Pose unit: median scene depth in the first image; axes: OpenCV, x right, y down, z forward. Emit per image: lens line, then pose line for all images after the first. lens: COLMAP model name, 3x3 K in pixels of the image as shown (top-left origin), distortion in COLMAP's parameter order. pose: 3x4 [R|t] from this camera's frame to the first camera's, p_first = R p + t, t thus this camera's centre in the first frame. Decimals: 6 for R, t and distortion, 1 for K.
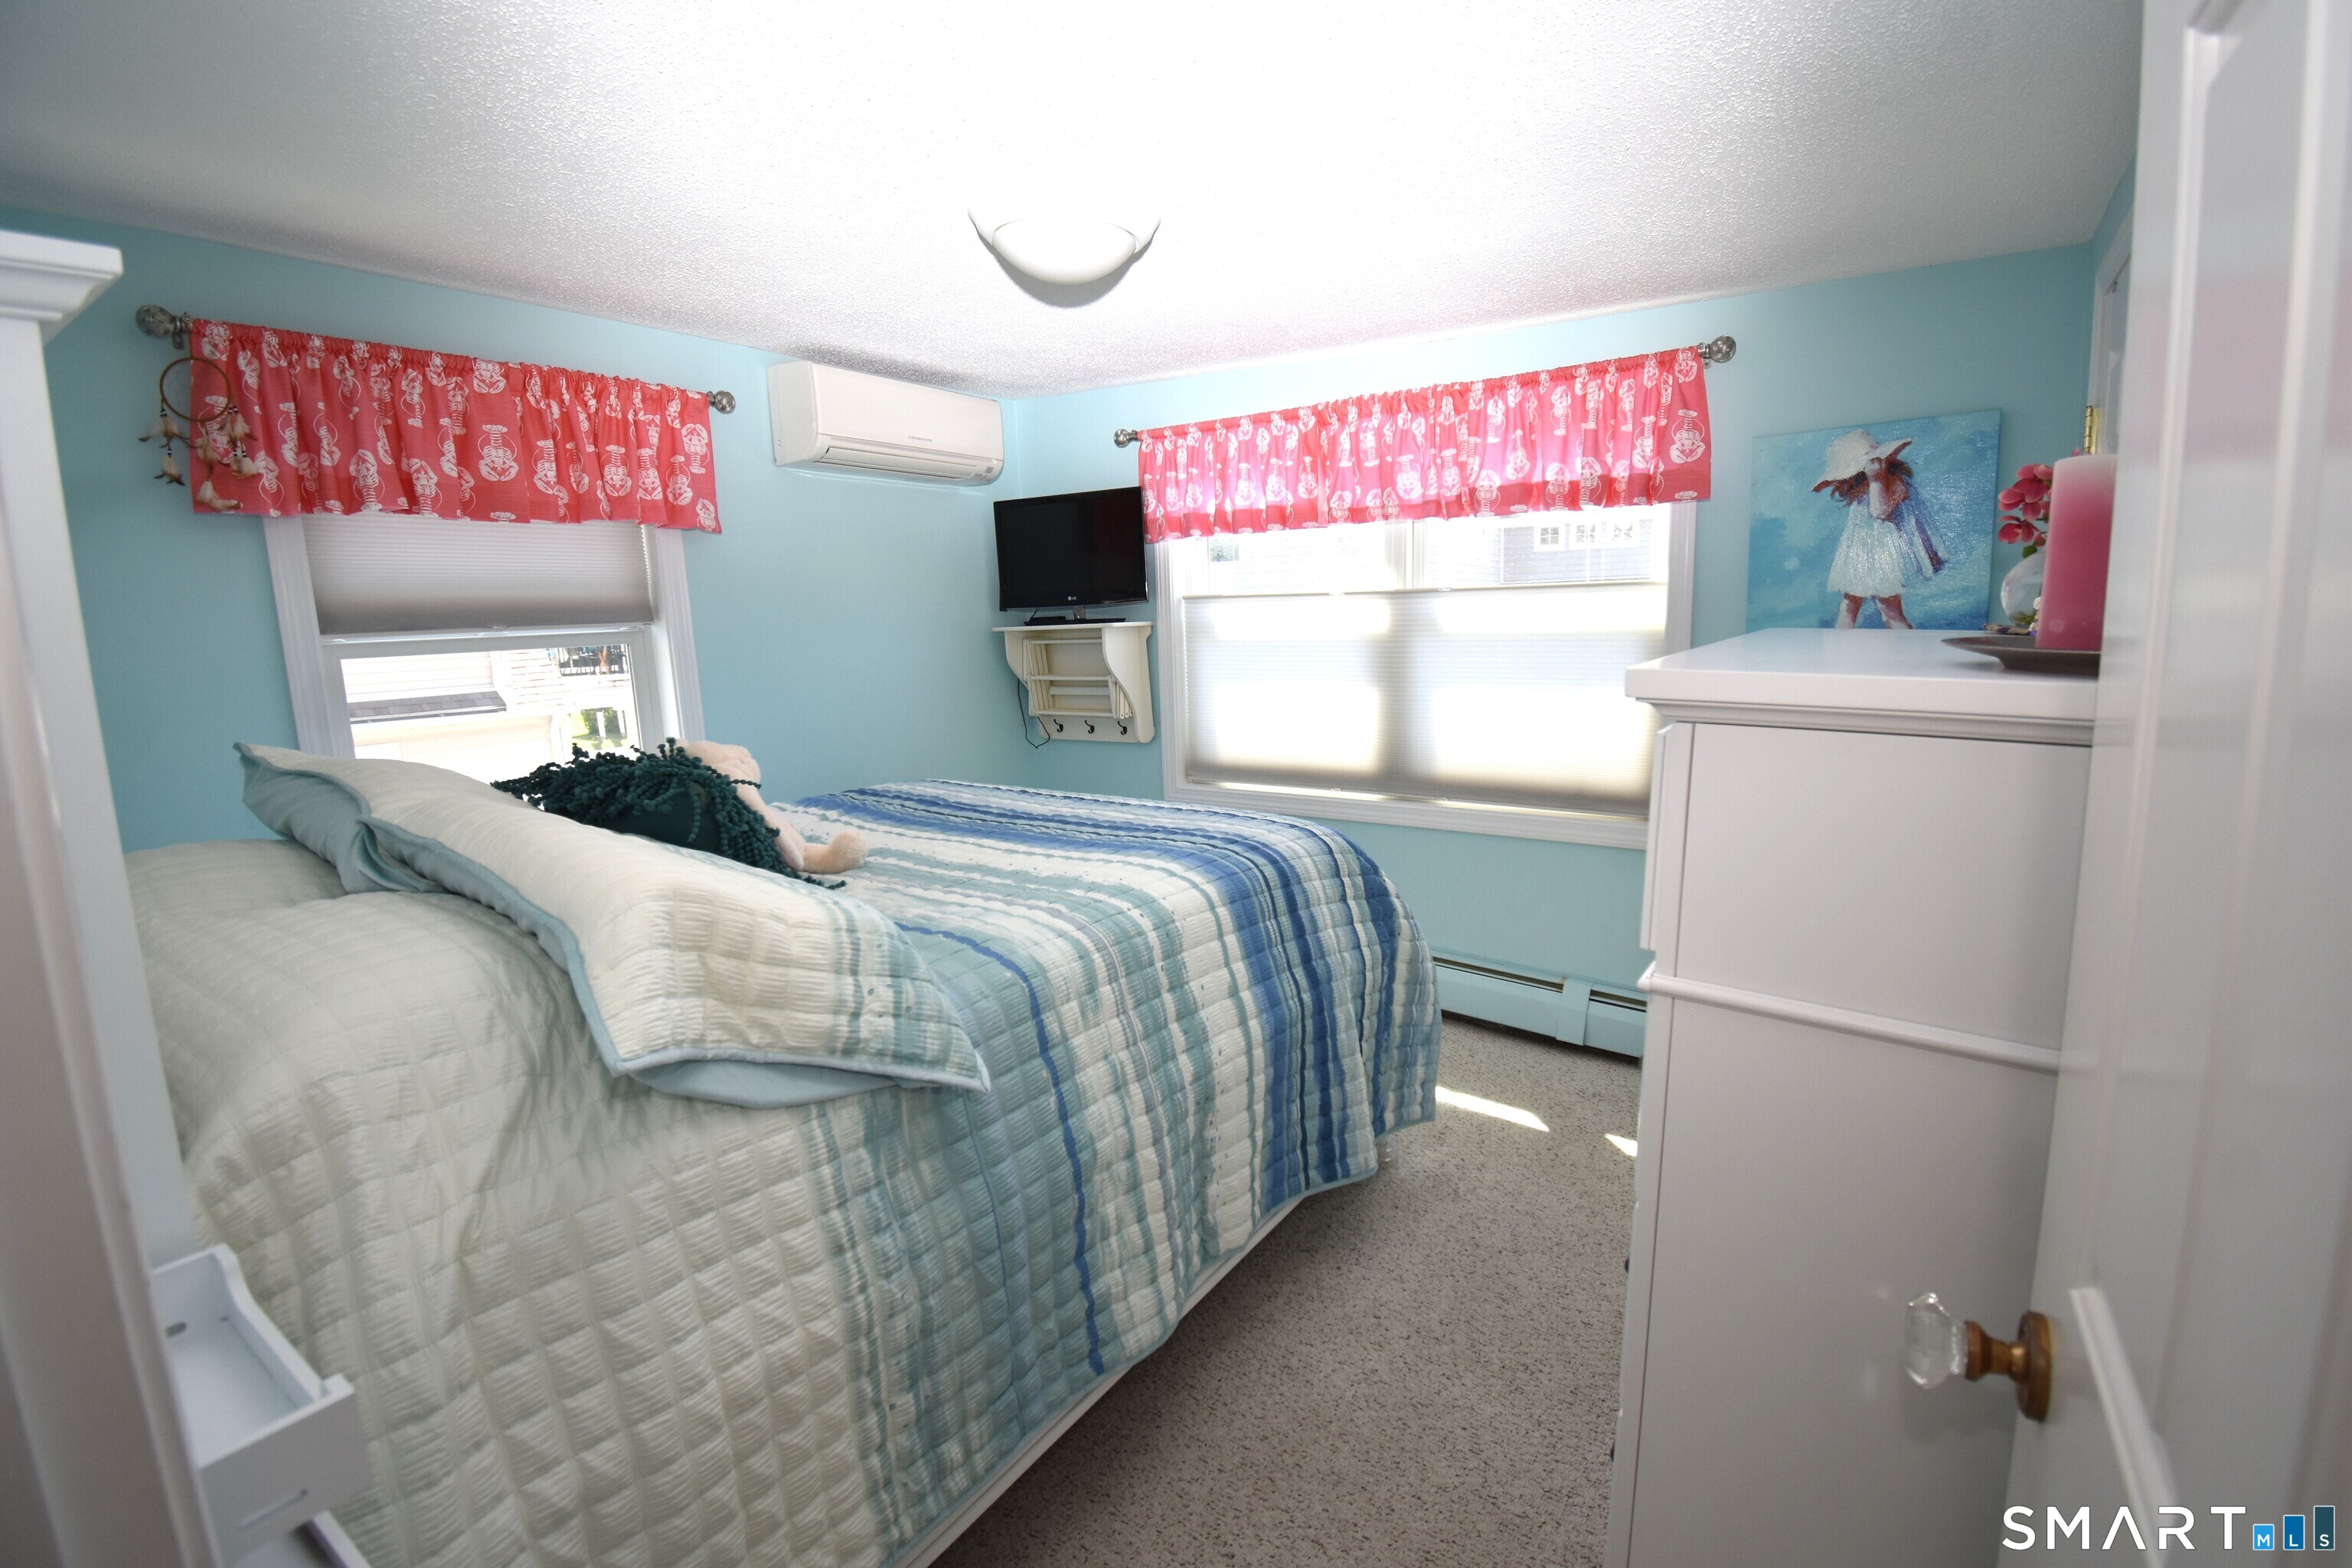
lens RADIAL K [[1038.9, 0, 1183.8], [0, 1038.9, 765.6], [0, 0, 1]] dist [0.019754, -0.023615]
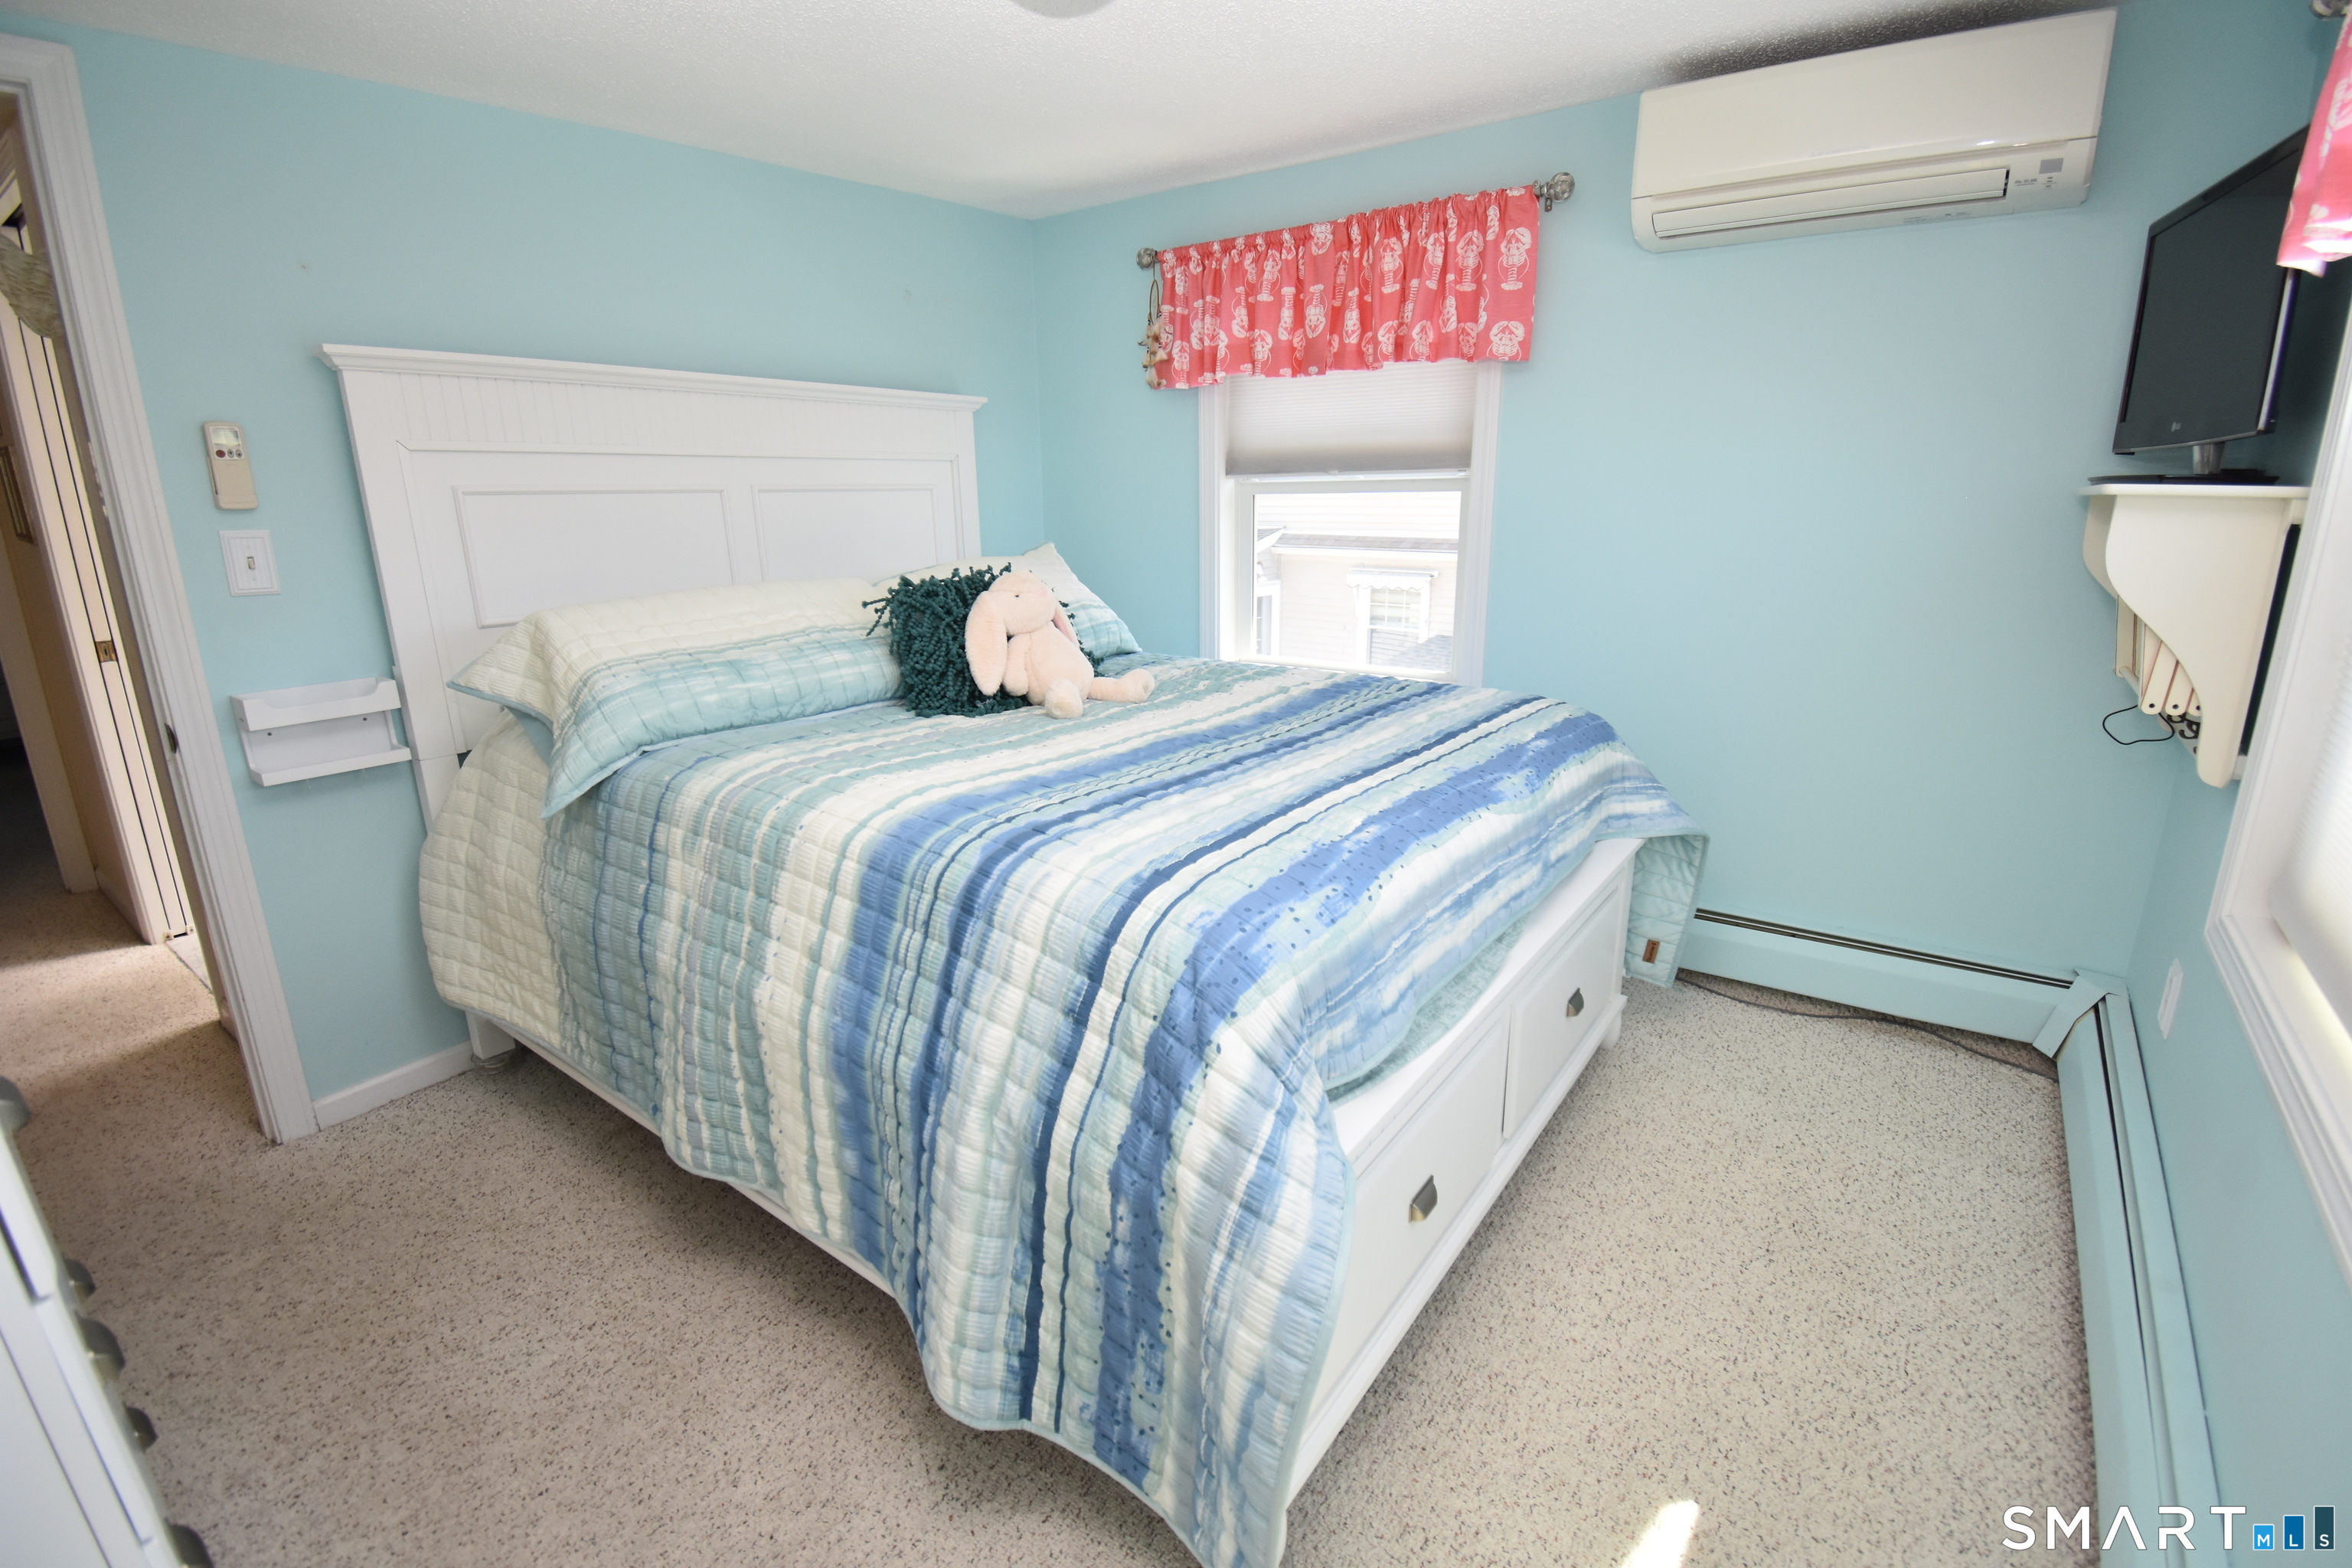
lens RADIAL K [[1068.2, 0, 1186.9], [0, 1068.2, 768.1], [0, 0, 1]] dist [-0.000633, -0.000054]
pose [[-0.030230, 0.284611, -0.958166, 0.596042], [-0.138578, 0.948154, 0.286009, -0.148604], [0.989890, 0.141426, 0.010778, 0.950364]]
